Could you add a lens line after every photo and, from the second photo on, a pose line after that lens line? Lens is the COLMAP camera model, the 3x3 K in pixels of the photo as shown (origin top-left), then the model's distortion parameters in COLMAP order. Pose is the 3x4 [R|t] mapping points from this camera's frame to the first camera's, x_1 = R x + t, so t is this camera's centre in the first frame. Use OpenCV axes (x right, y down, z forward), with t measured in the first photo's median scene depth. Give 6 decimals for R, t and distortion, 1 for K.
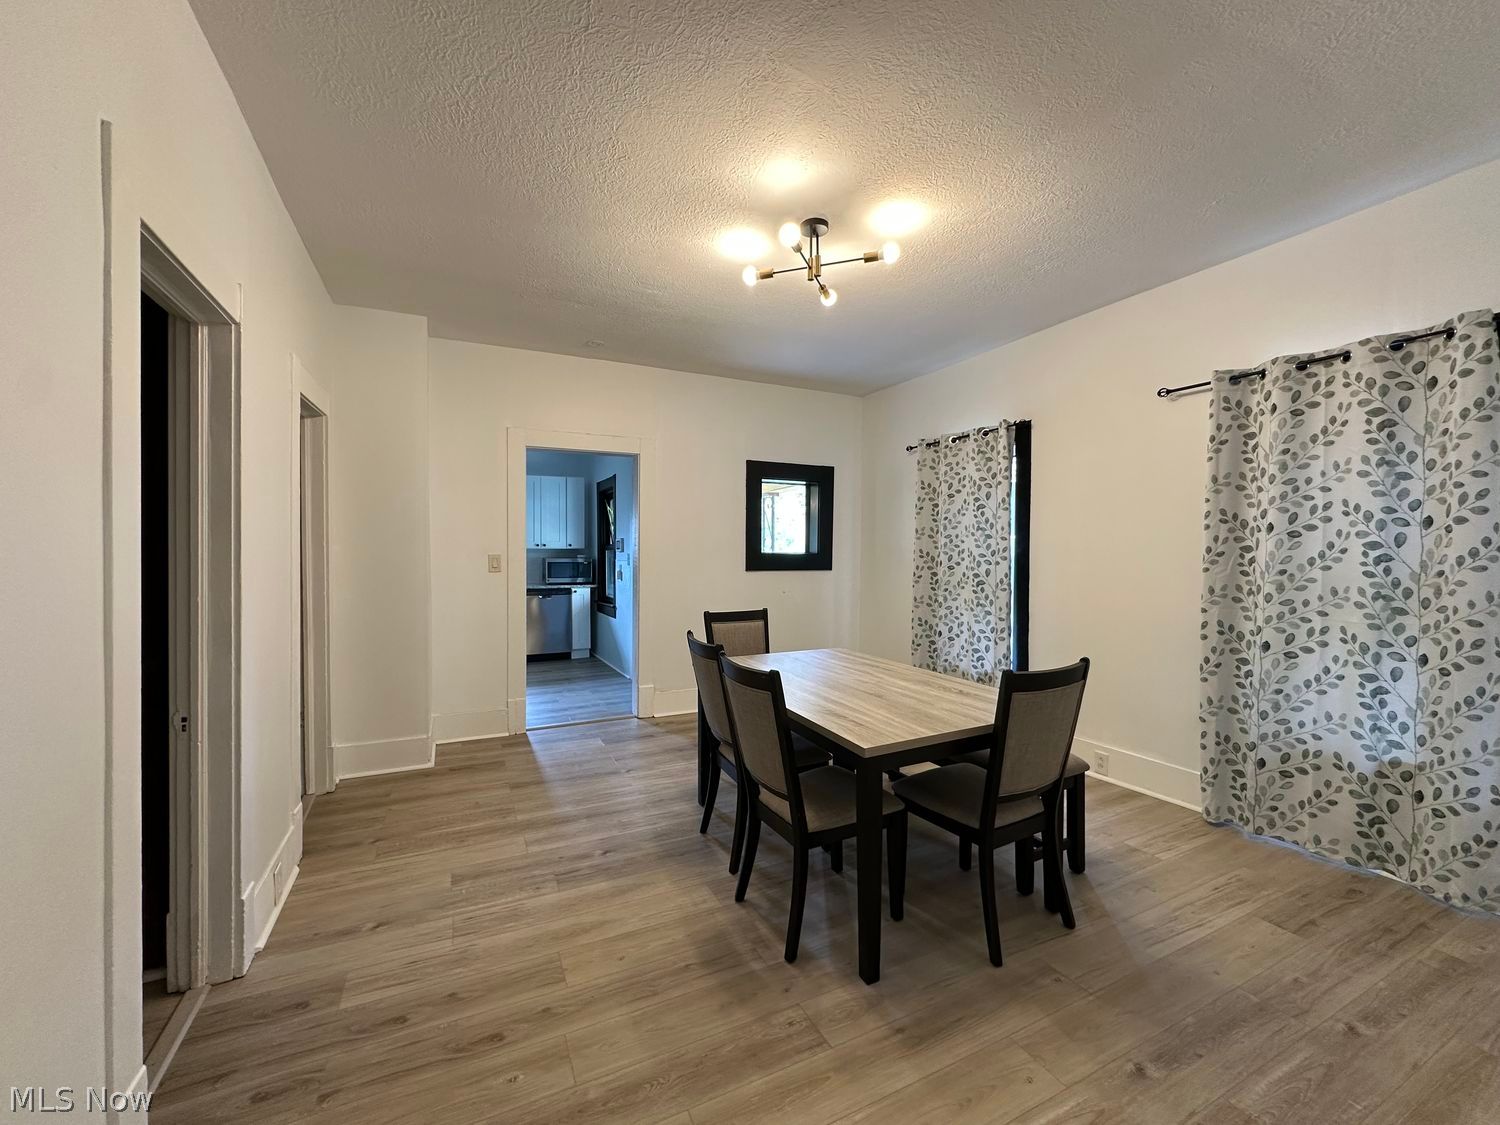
lens RADIAL K [[606.5, 0, 751.8], [0, 606.5, 554.1], [0, 0, 1]] dist [-0.007688, 0.001099]
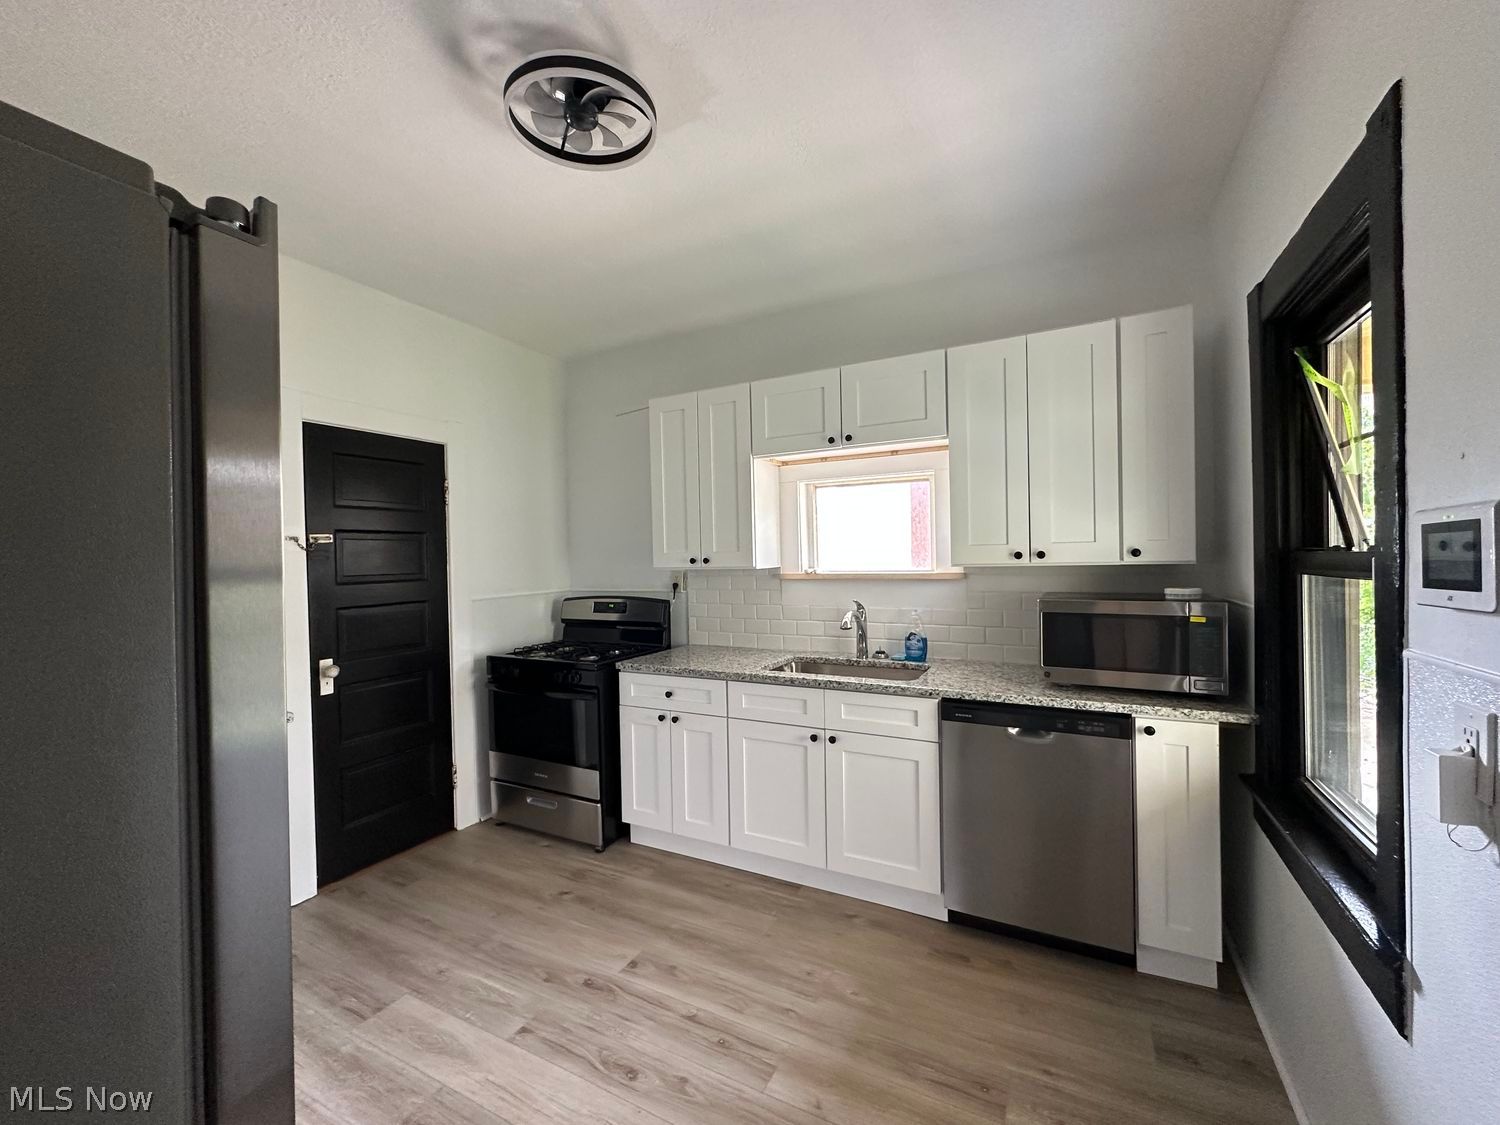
lens RADIAL K [[606.5, 0, 750.1], [0, 606.5, 558.4], [0, 0, 1]] dist [-0.007688, 0.001099]
pose [[0.595085, -0.006206, -0.803639, -0.203895], [0.010951, 0.999940, 0.000387, -0.014963], [0.803588, -0.009031, 0.595117, 0.781477]]
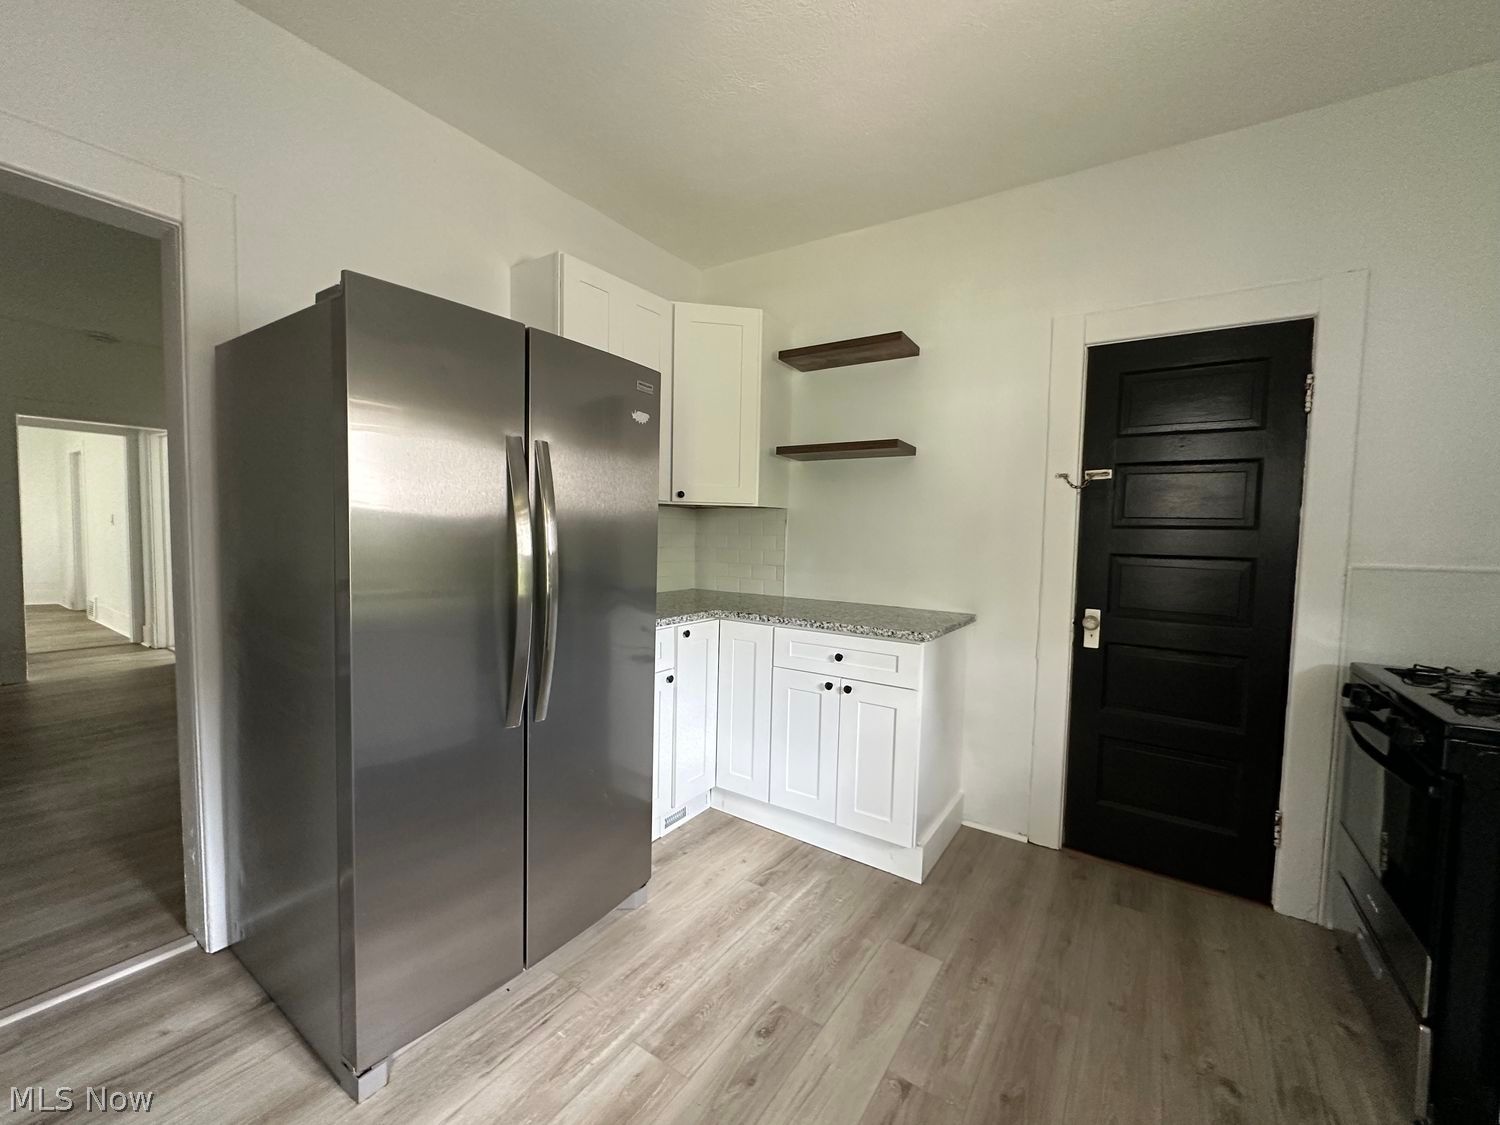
lens RADIAL K [[606.5, 0, 749.5], [0, 606.5, 564.4], [0, 0, 1]] dist [-0.007688, 0.001099]
pose [[-0.863693, 0.009972, -0.503920, -0.329597], [-0.025884, 0.997607, 0.064105, 0.003622], [0.503353, 0.068410, -0.861368, 0.991500]]
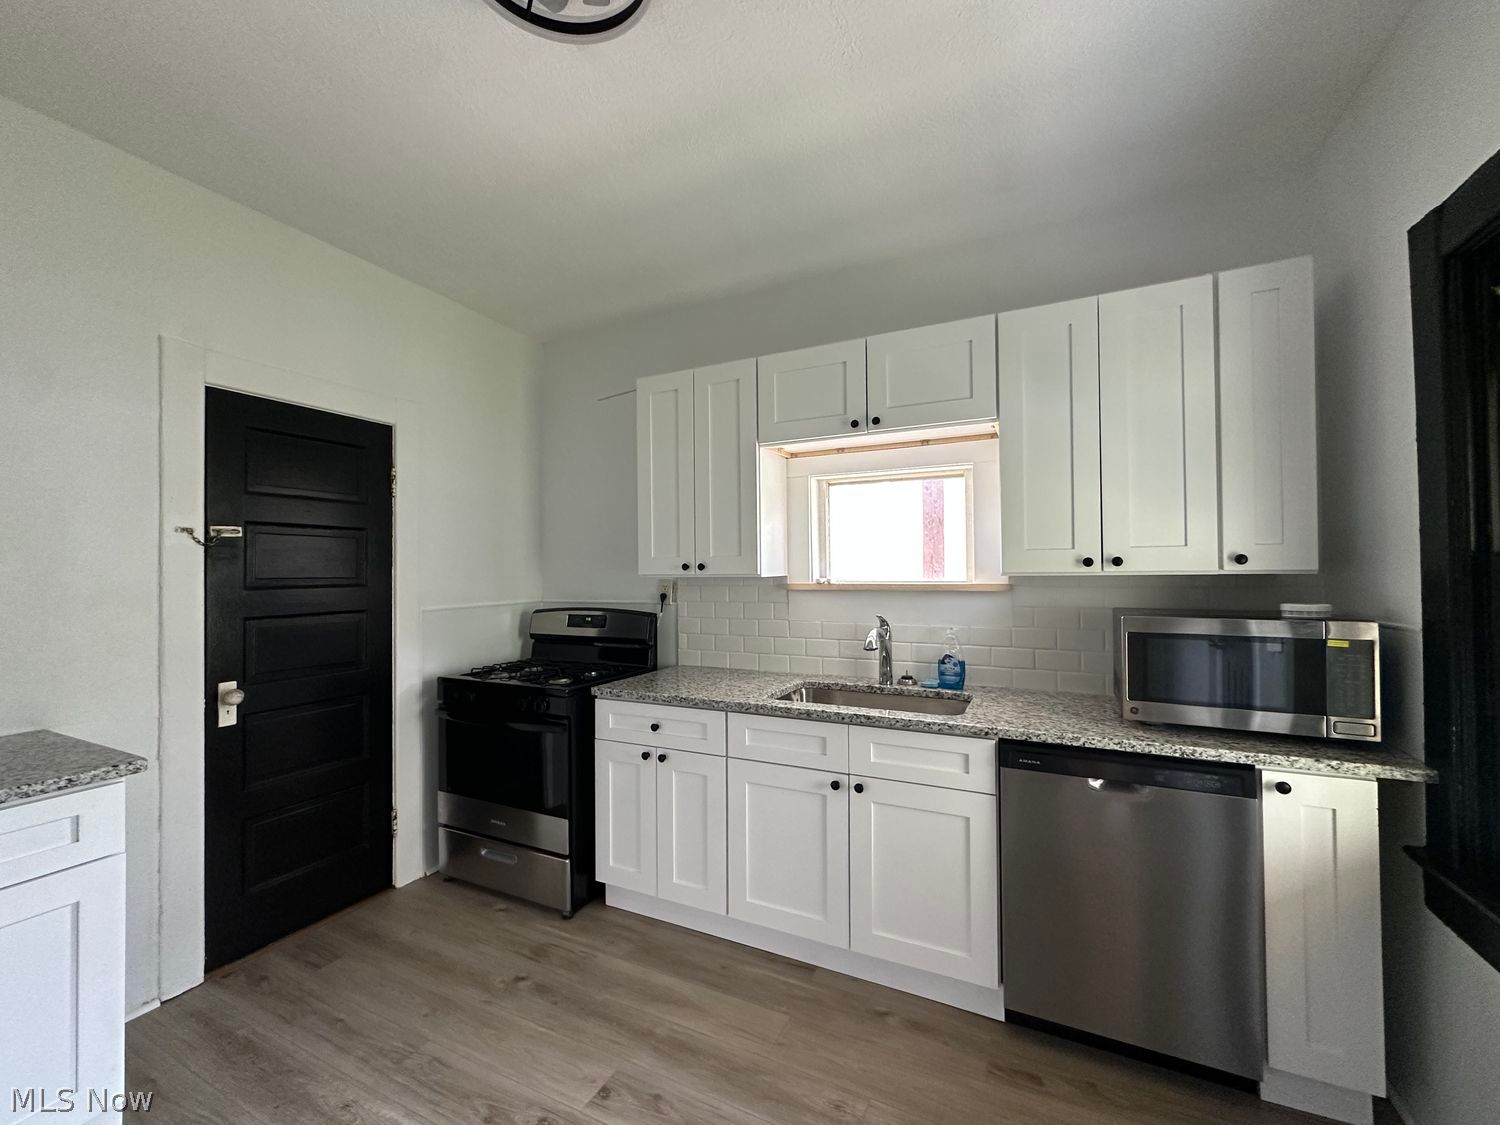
lens RADIAL K [[606.5, 0, 750.1], [0, 606.5, 560.1], [0, 0, 1]] dist [-0.007688, 0.001099]
pose [[0.616921, -0.017039, -0.786841, -0.265997], [-0.001615, 0.999736, -0.022916, -0.009087], [0.787023, 0.015408, 0.616731, 0.812047]]
